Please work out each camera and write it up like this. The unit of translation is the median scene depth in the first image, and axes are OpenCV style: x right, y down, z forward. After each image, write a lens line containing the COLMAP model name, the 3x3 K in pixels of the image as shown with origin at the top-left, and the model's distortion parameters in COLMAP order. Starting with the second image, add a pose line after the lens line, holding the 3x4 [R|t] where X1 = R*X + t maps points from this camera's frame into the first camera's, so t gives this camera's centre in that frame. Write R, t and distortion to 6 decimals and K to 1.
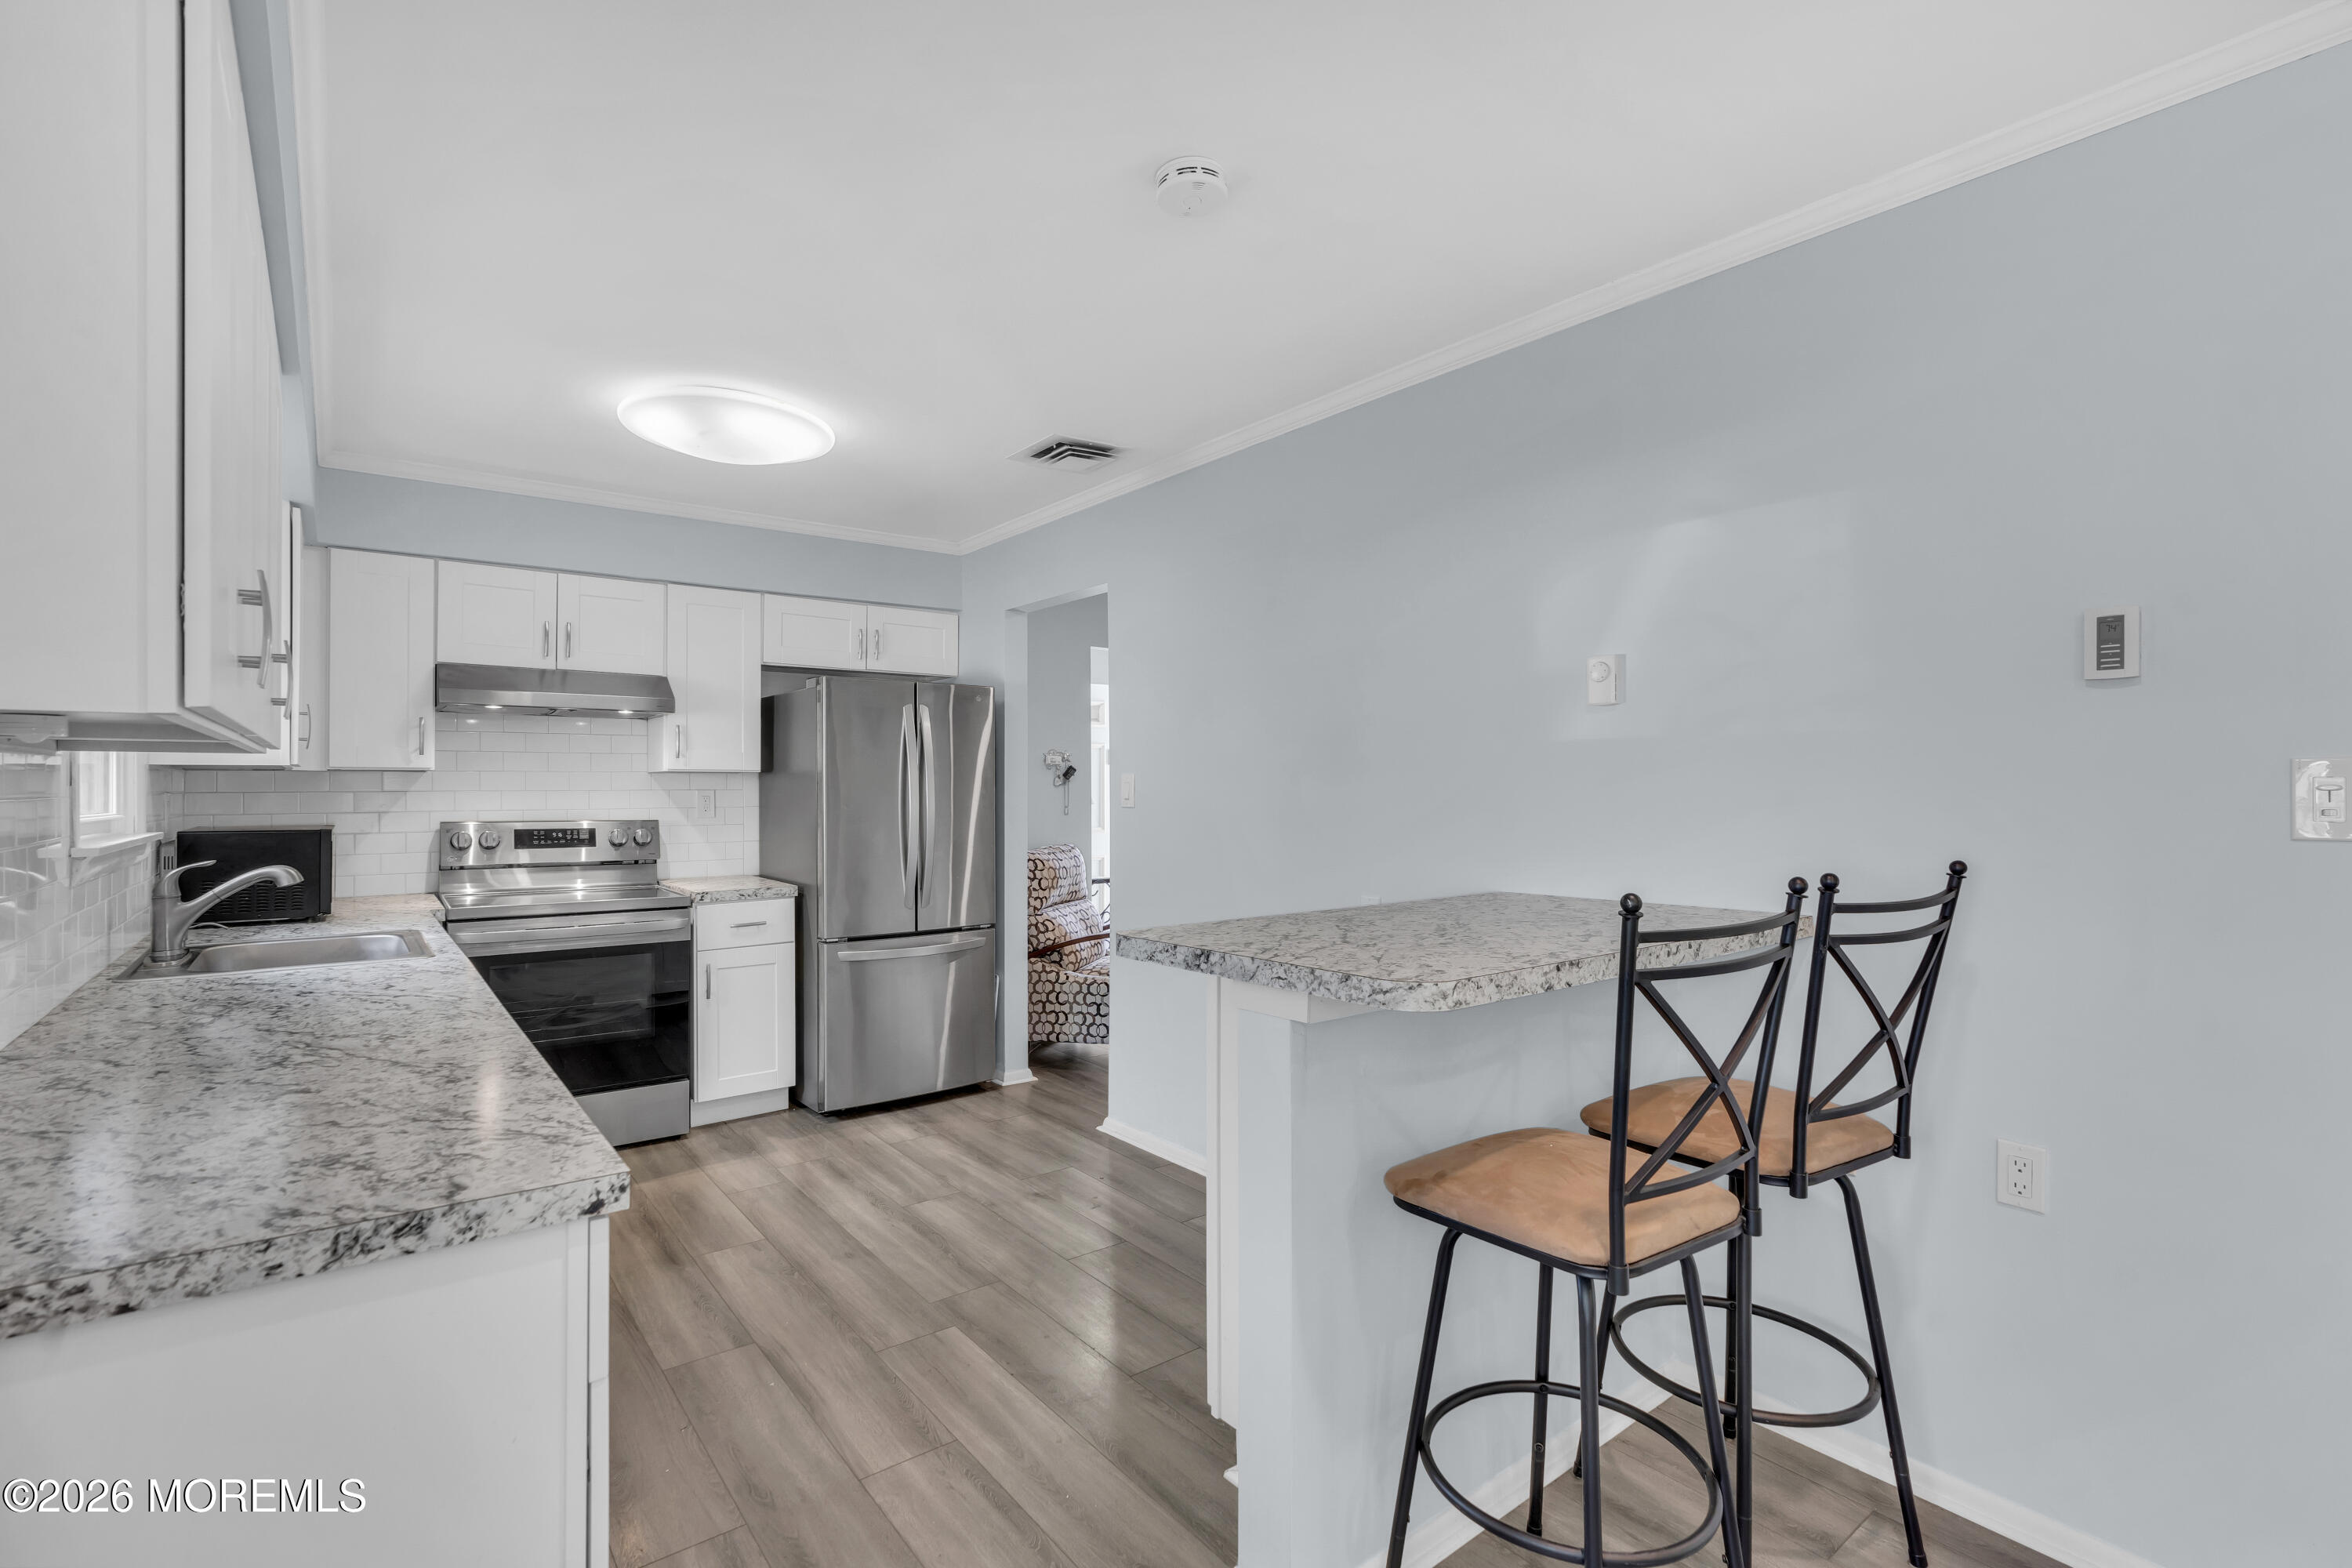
lens RADIAL K [[1060.3, 0, 1172.9], [0, 1060.3, 788.6], [0, 0, 1]] dist [-0.008792, 0.001058]
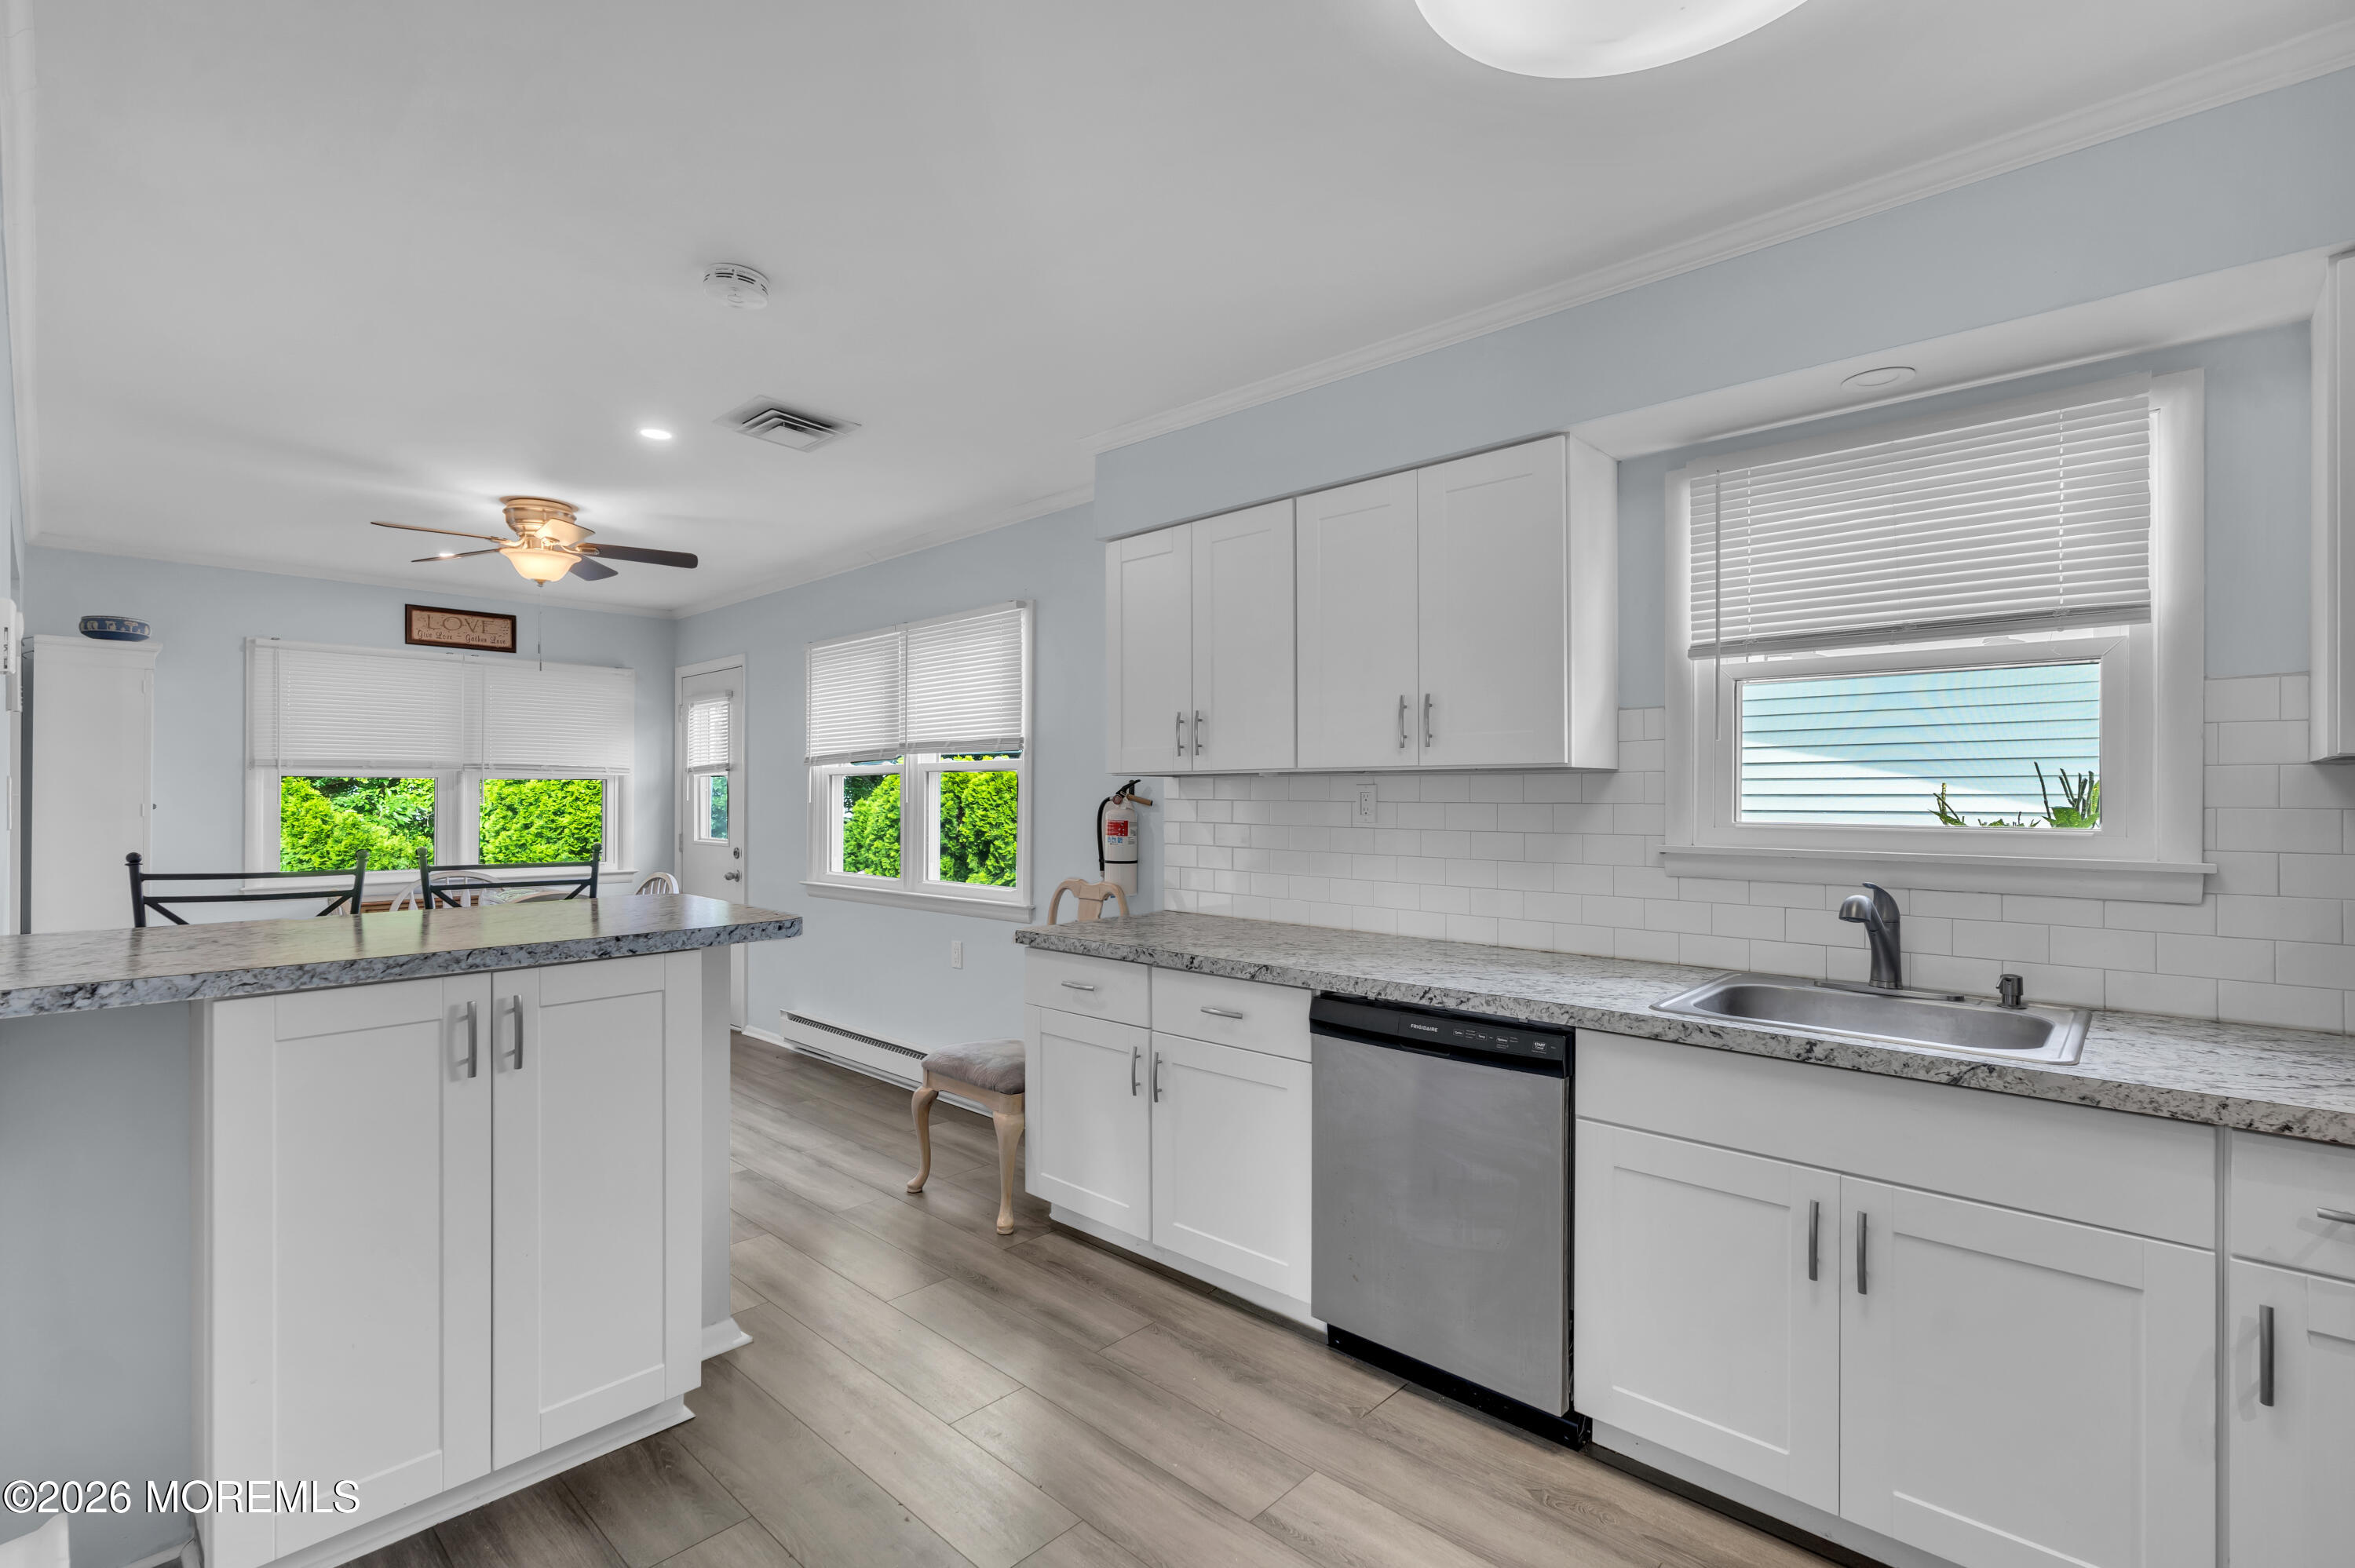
lens RADIAL K [[1061.5, 0, 1204.1], [0, 1061.5, 795.5], [0, 0, 1]] dist [-0.008792, 0.001058]
pose [[-0.984269, -0.002535, -0.176657, -0.136644], [-0.003202, 0.999989, 0.003491, -0.002733], [0.176646, 0.004002, -0.984266, 1.046836]]
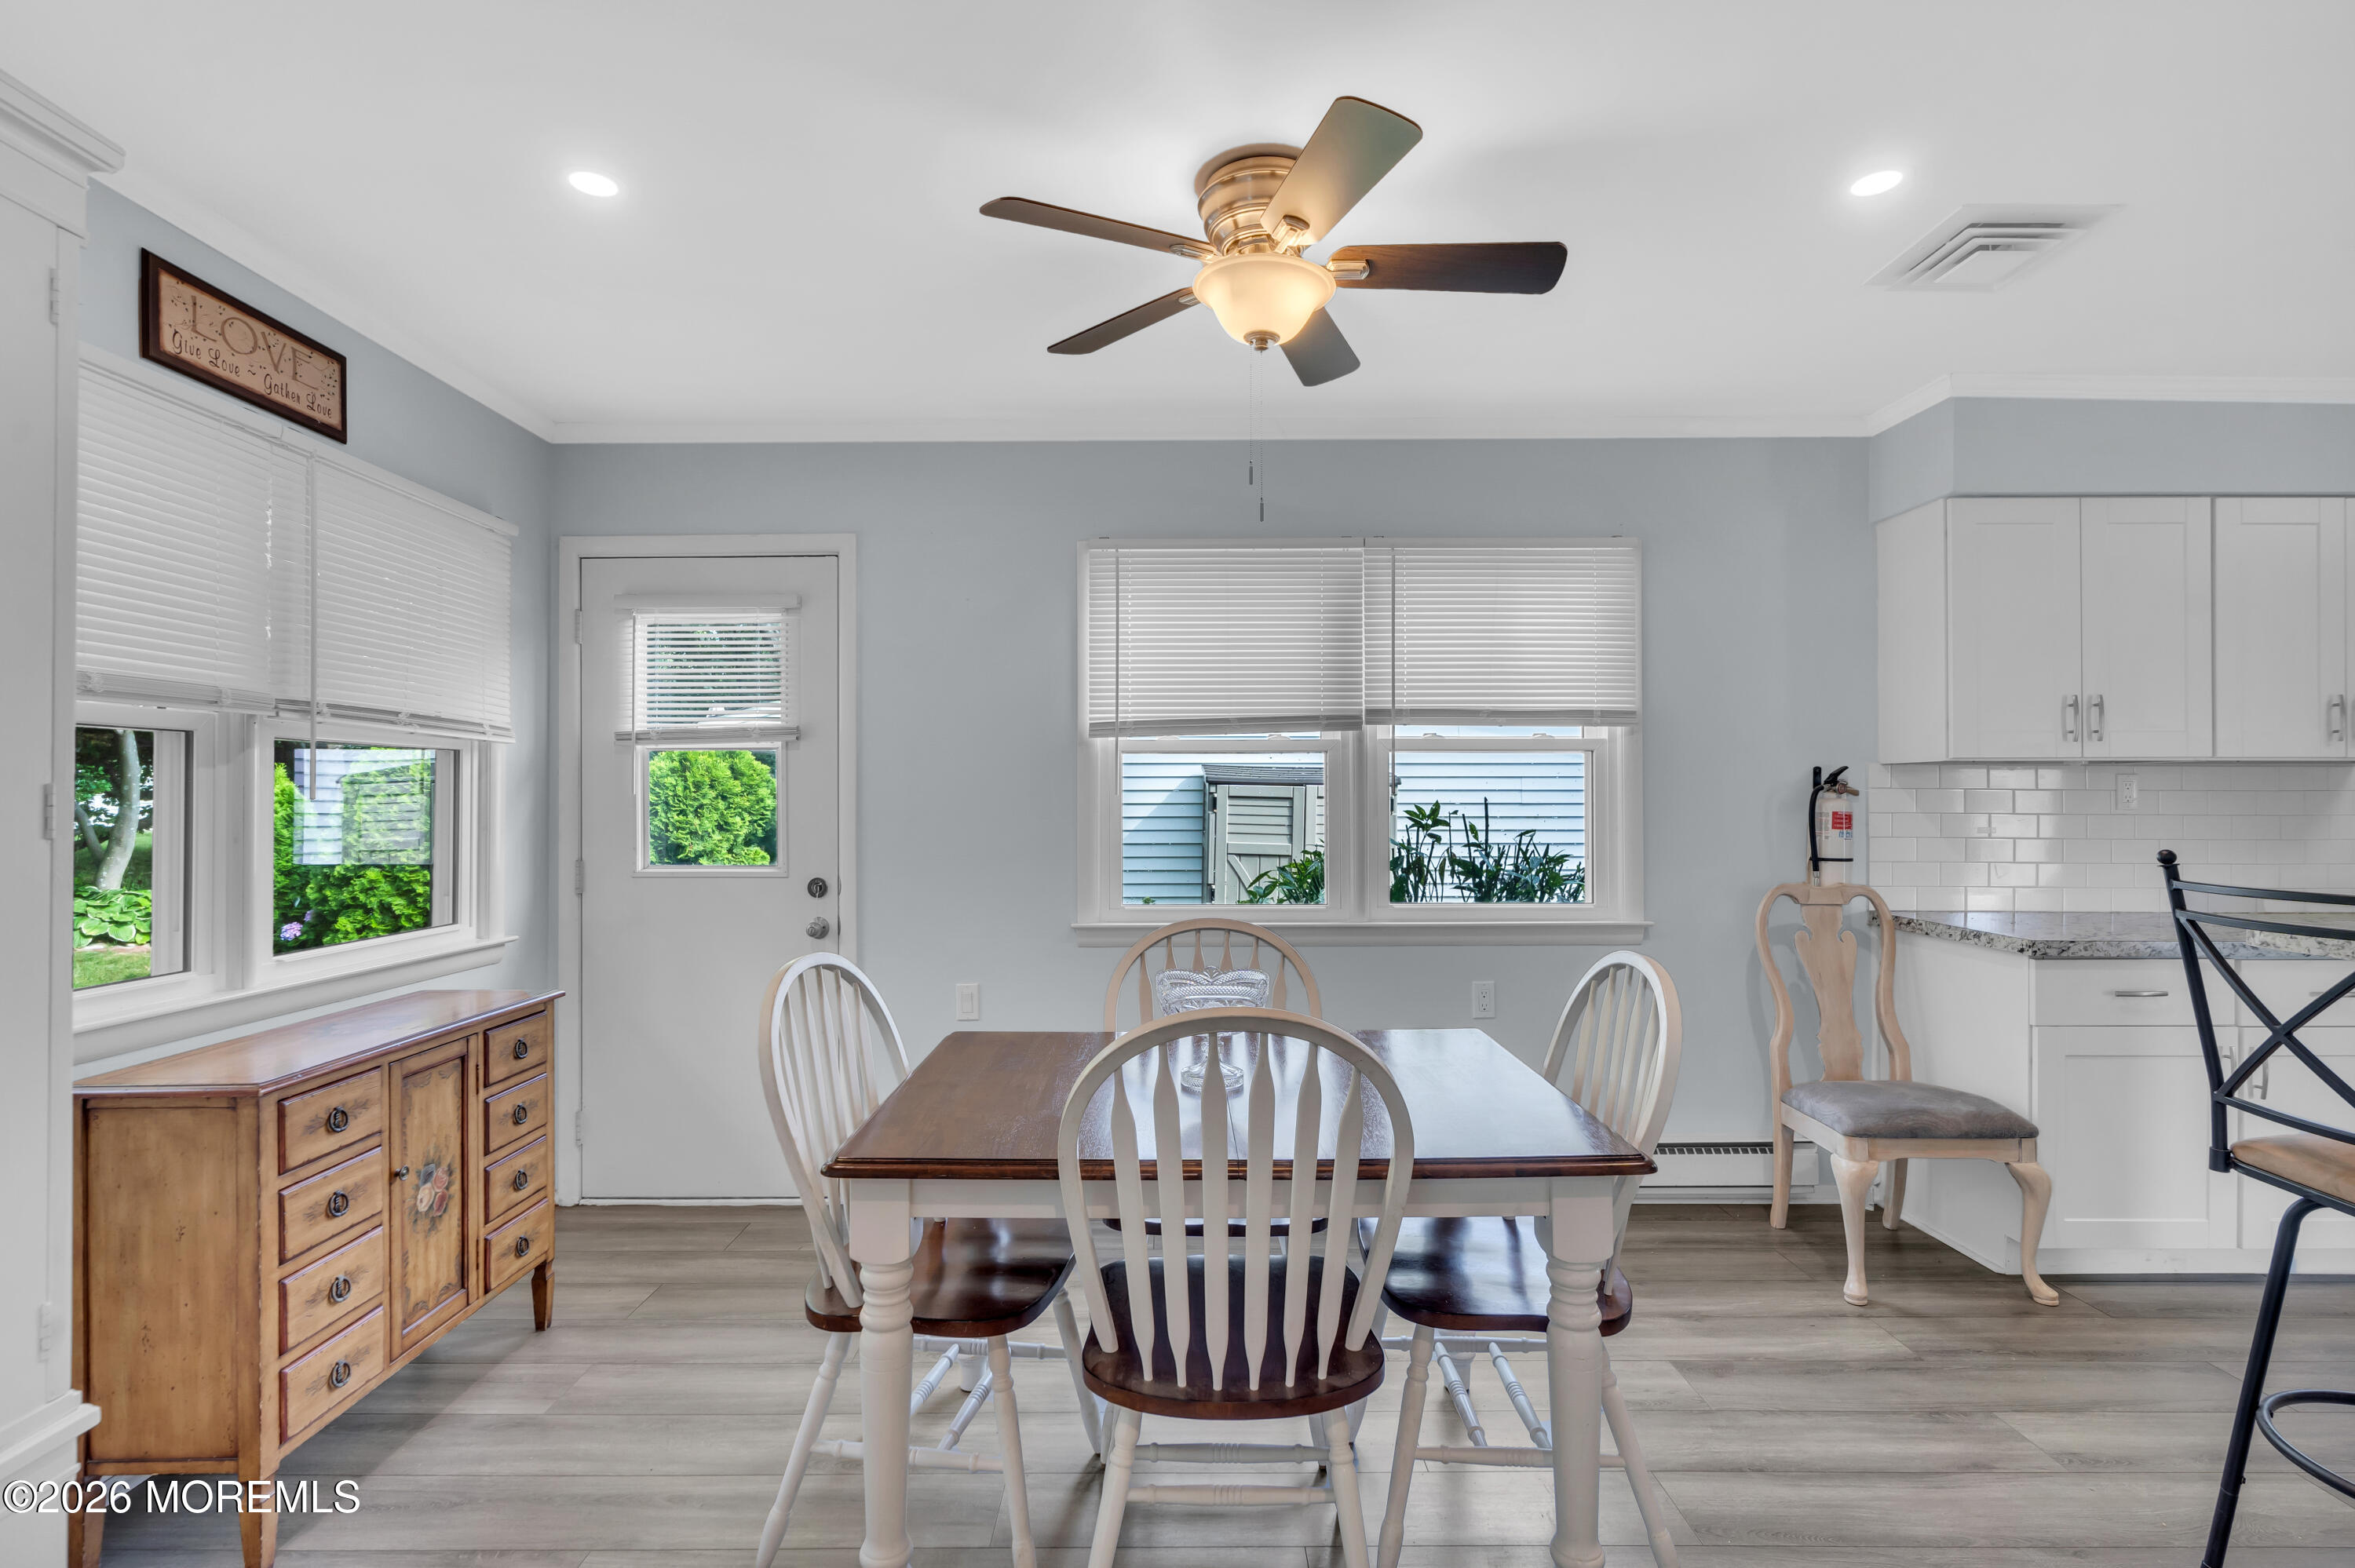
lens RADIAL K [[1091.9, 0, 1170.3], [0, 1091.9, 795.6], [0, 0, 1]] dist [-0.004391, -0.000684]
pose [[-0.604430, -0.001688, -0.796656, 0.708052], [-0.003886, 0.999992, 0.000830, 0.010074], [0.796649, 0.003598, -0.604432, 0.250142]]
